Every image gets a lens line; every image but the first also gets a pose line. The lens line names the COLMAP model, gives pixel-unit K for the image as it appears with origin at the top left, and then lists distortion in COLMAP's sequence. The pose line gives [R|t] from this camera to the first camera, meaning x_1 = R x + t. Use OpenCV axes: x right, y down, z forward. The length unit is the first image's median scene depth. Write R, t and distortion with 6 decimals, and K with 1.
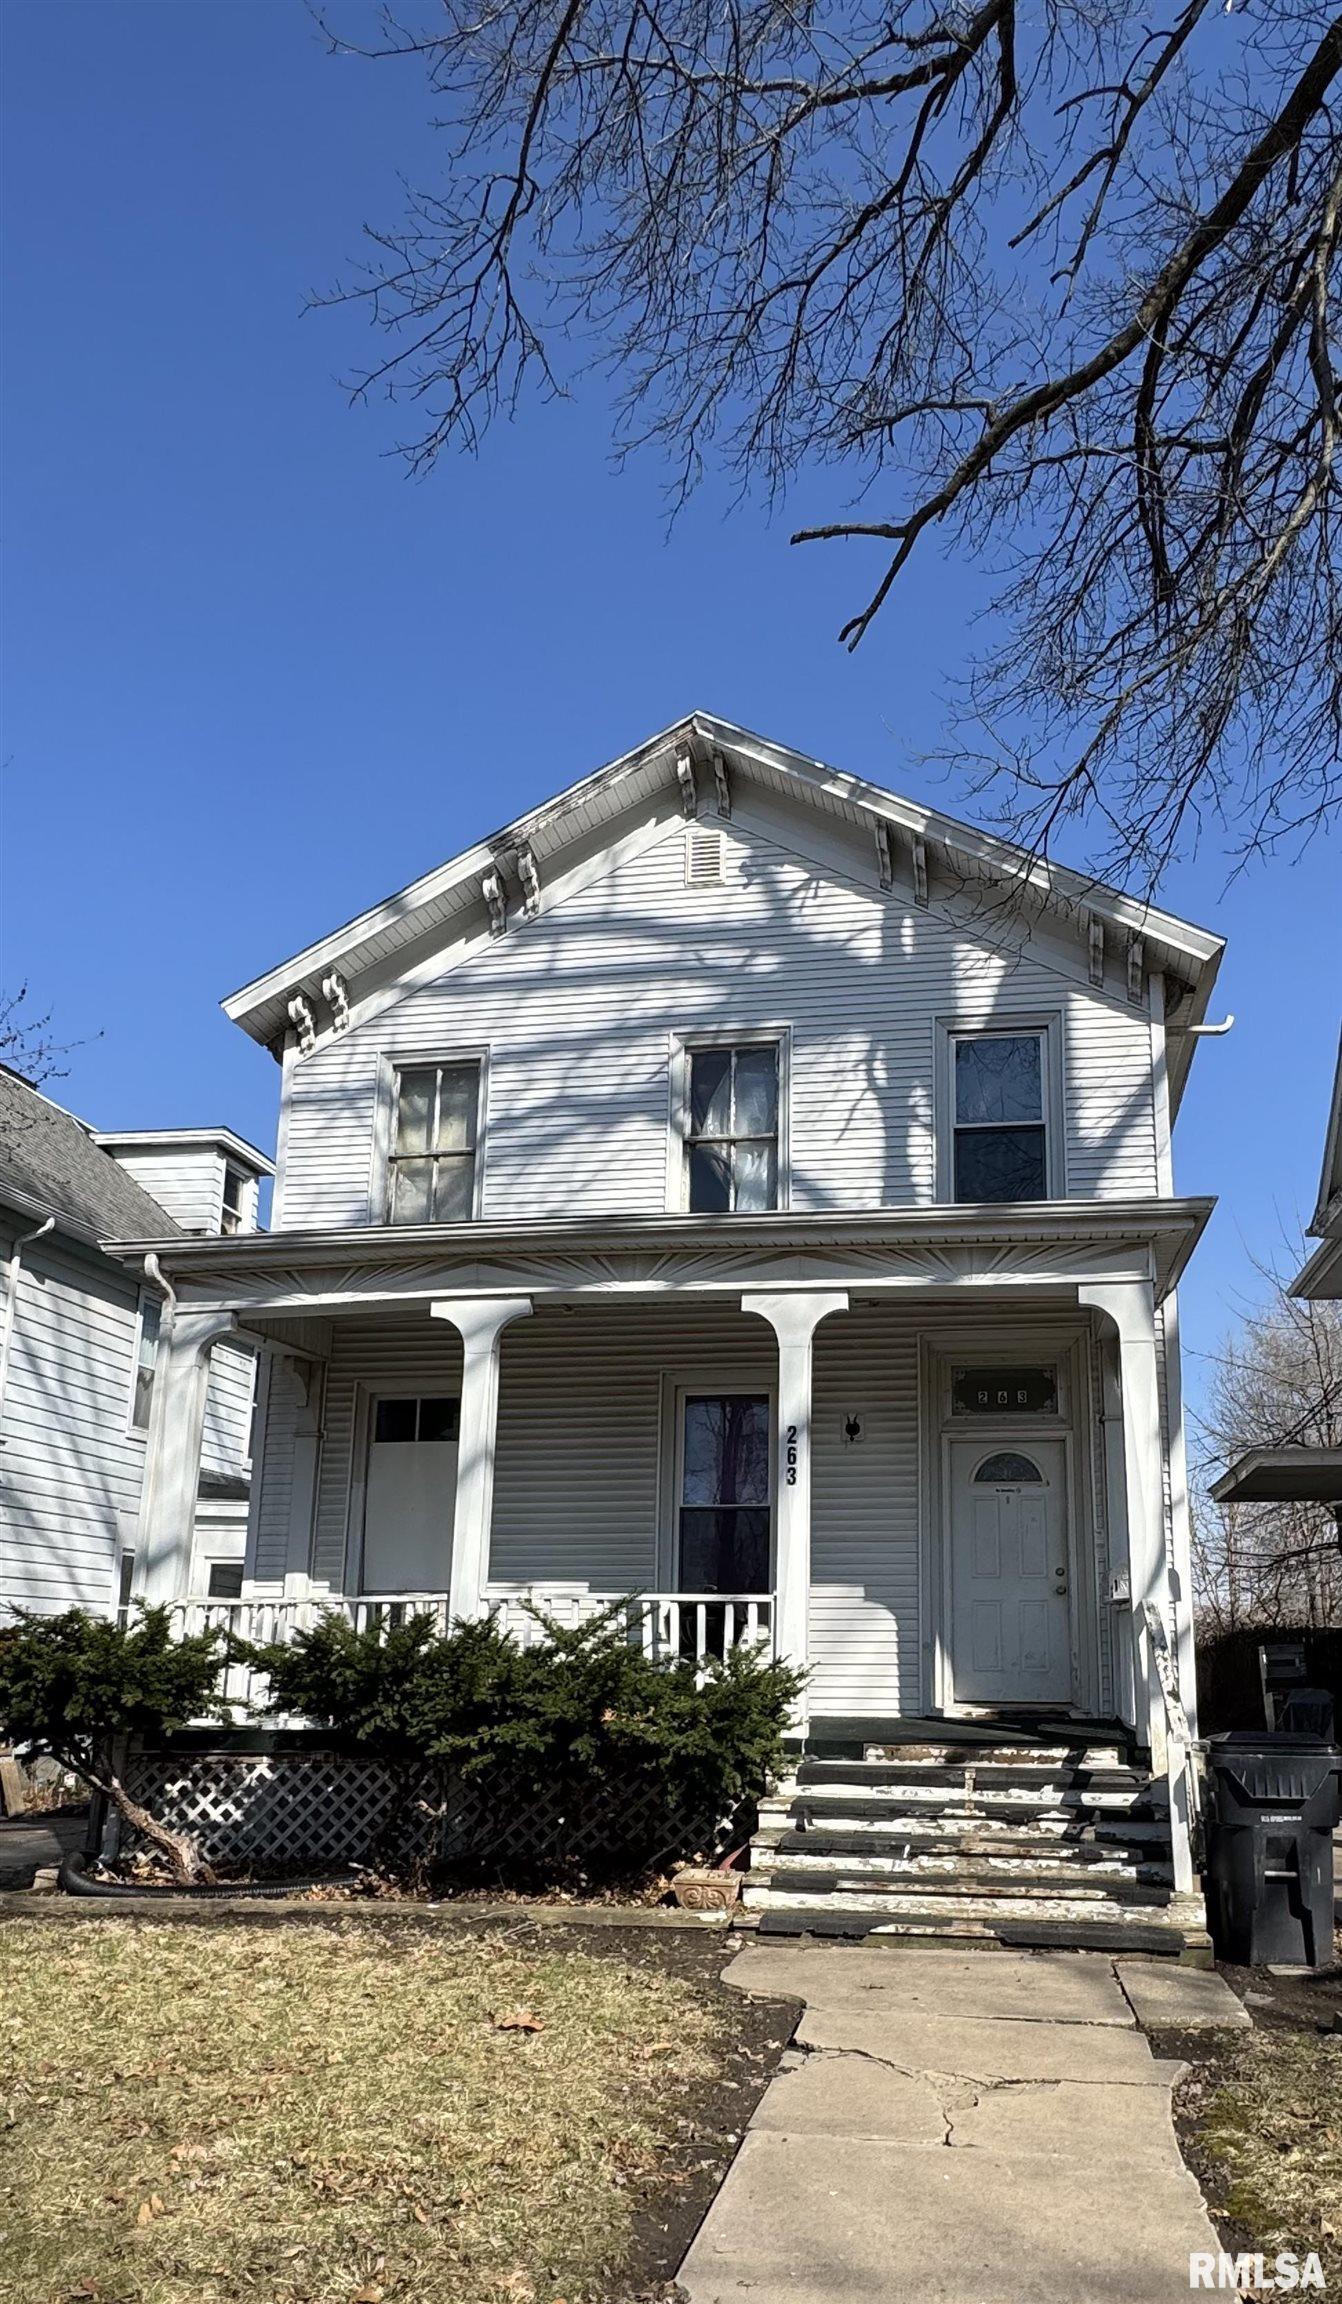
lens RADIAL K [[1473.4, 0, 790.5], [0, 1473.4, 1392.7], [0, 0, 1]] dist [0.004214, 0.001808]
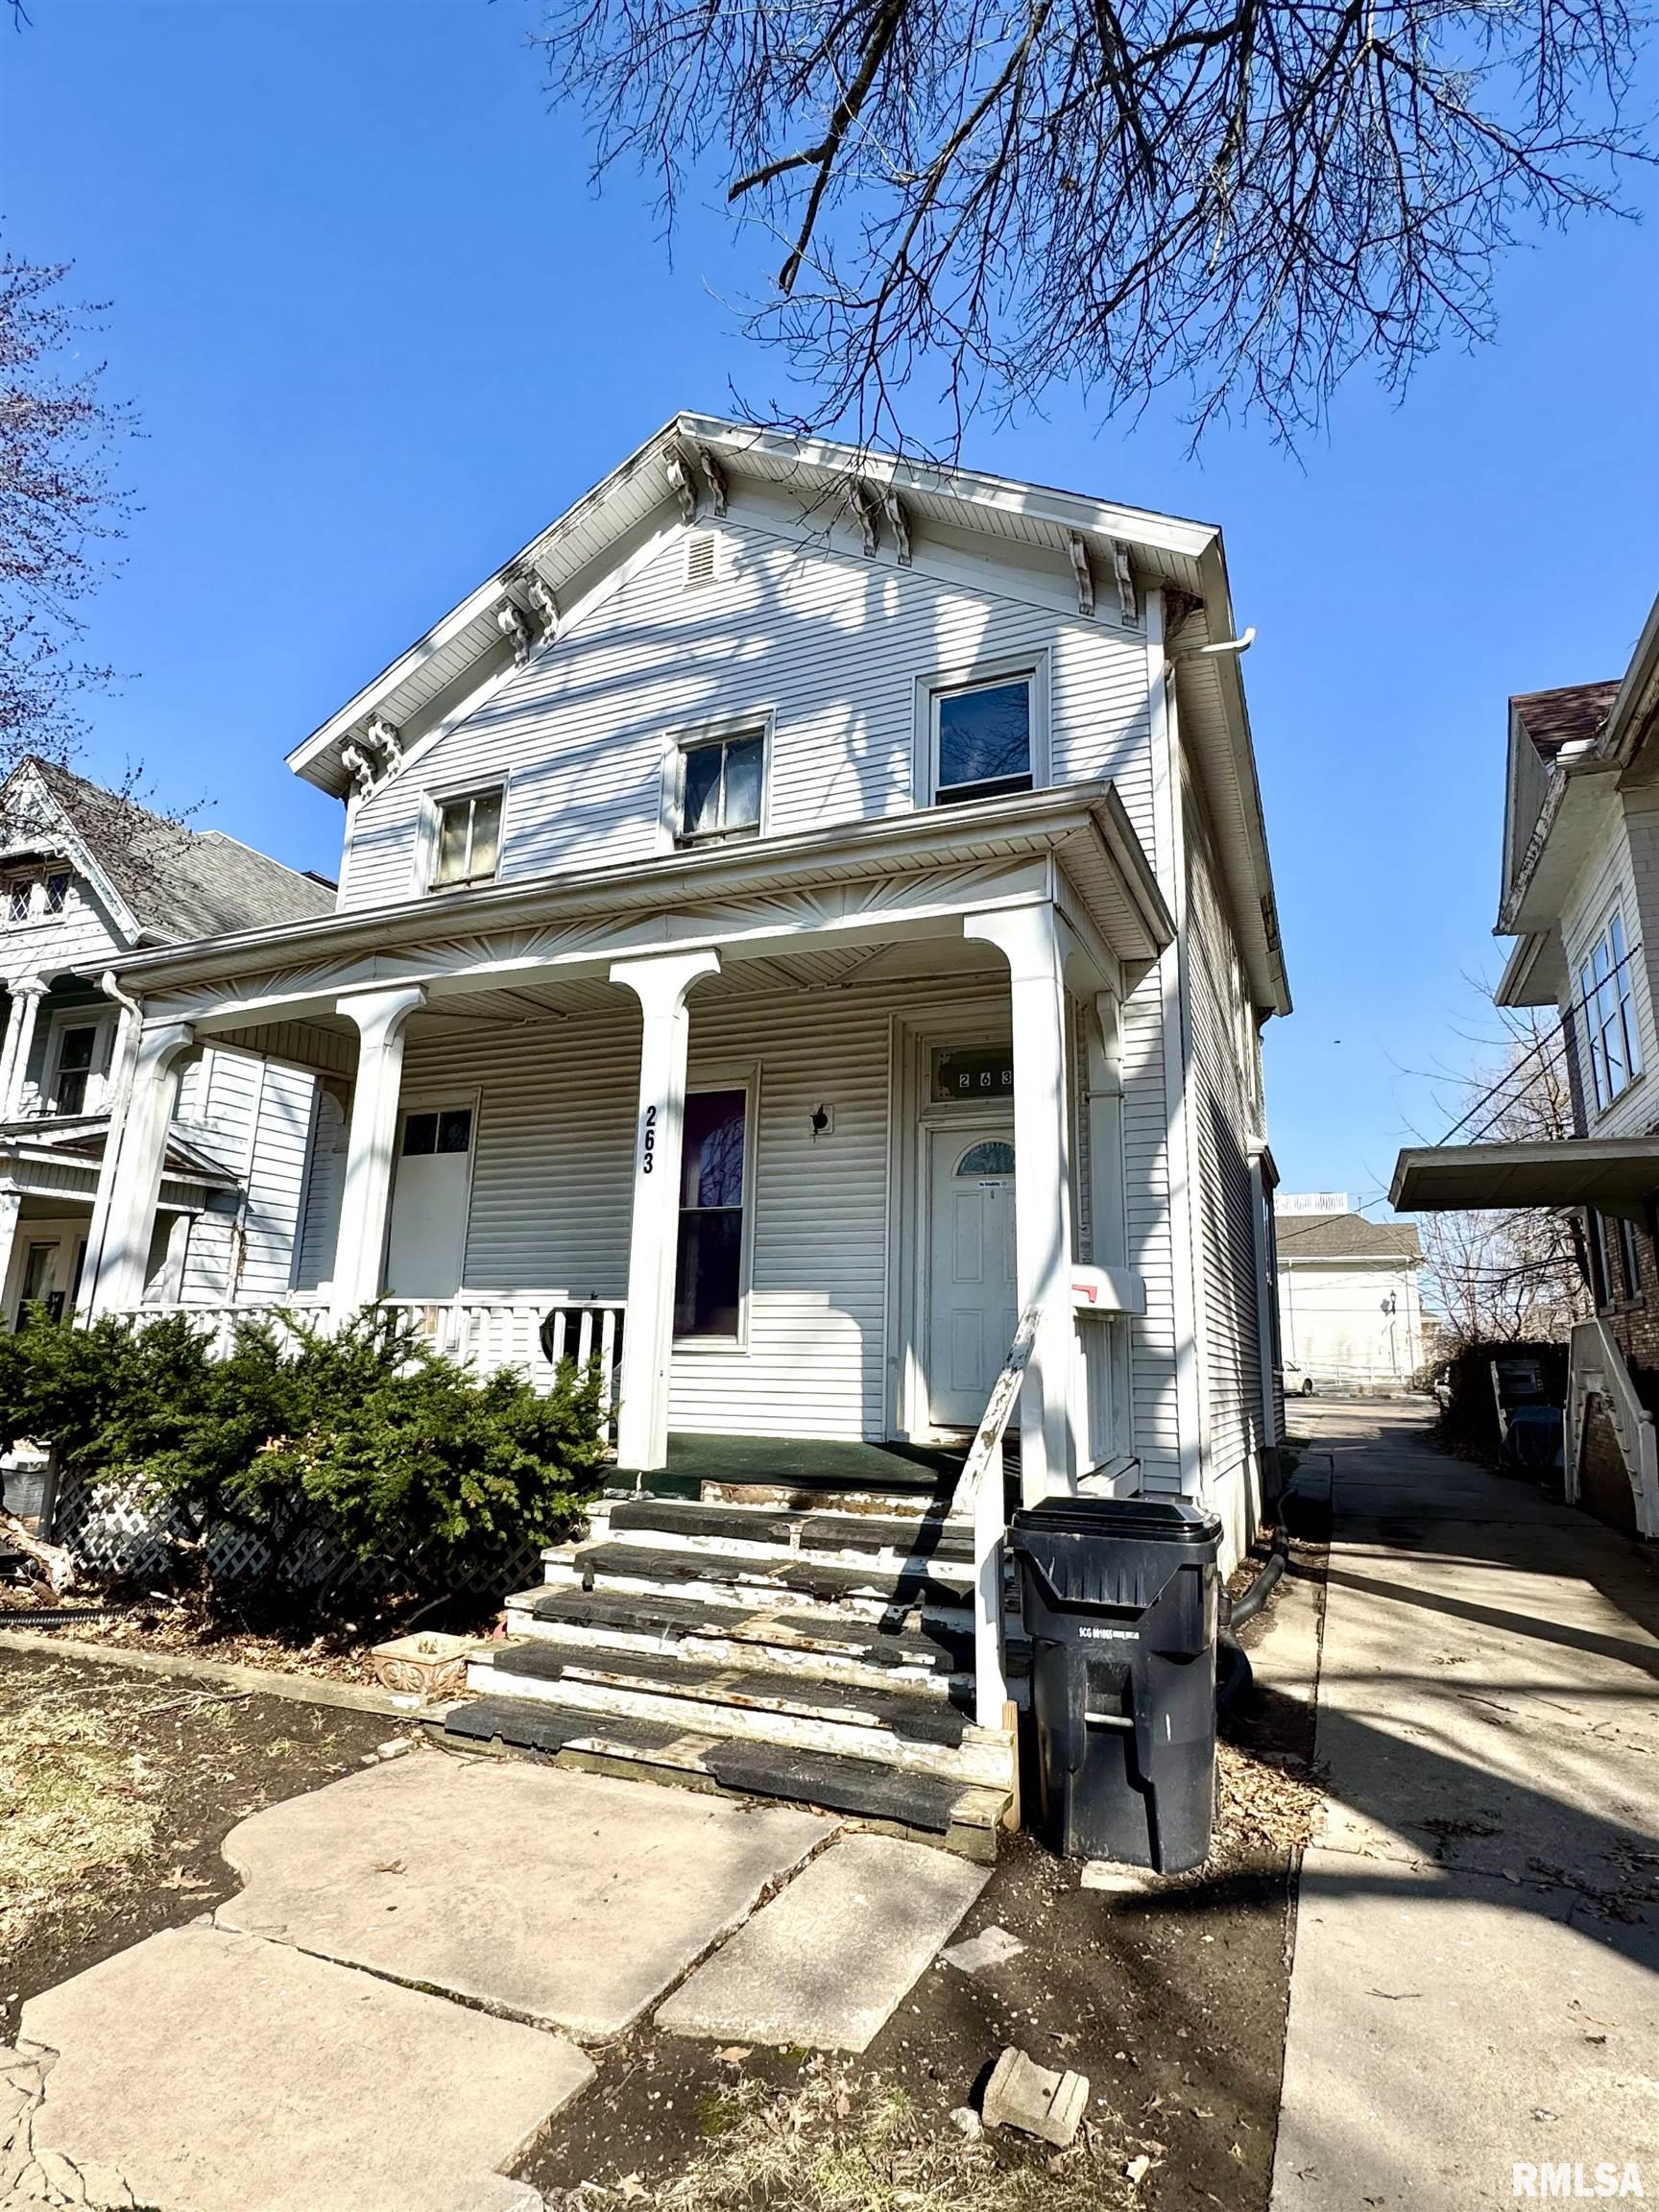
lens RADIAL K [[1158.0, 0, 845.7], [0, 1158.0, 1116.4], [0, 0, 1]] dist [-0.004236, 0.002743]
pose [[0.967141, -0.040376, -0.251013, 0.238357], [0.032673, 0.998861, -0.034782, 0.047250], [0.252131, 0.025438, 0.967359, 0.307587]]
